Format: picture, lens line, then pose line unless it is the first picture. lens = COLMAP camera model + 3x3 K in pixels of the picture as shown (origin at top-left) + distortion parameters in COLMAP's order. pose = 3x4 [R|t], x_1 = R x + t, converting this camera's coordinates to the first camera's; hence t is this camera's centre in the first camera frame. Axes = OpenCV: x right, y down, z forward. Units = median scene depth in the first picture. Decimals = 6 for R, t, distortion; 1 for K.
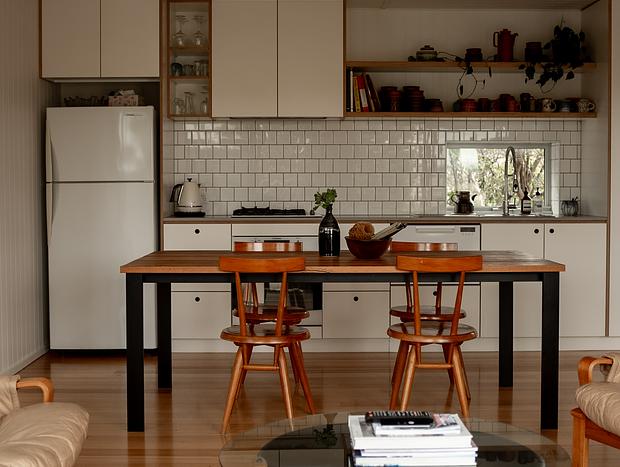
lens RADIAL K [[941.1, 0, 300.6], [0, 941.1, 225.1], [0, 0, 1]] dist [-0.088140, 0.000000]
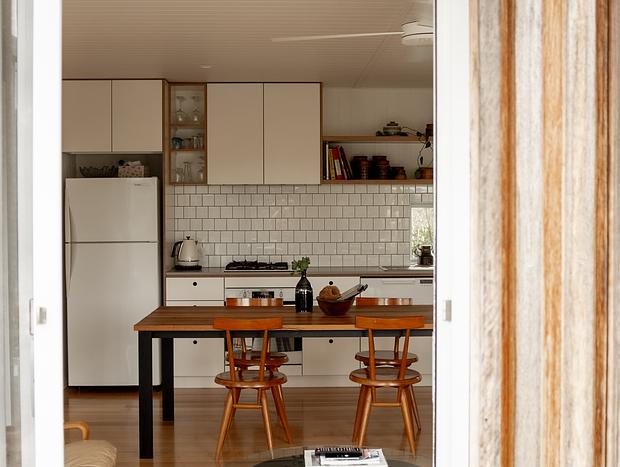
lens RADIAL K [[941.1, 0, 321.1], [0, 941.1, 221.7], [0, 0, 1]] dist [-0.088140, 0.000000]
pose [[0.999644, -0.001671, 0.026612, 0.015407], [0.002234, 0.999774, -0.021137, -0.044377], [-0.026571, 0.021189, 0.999422, -0.166713]]
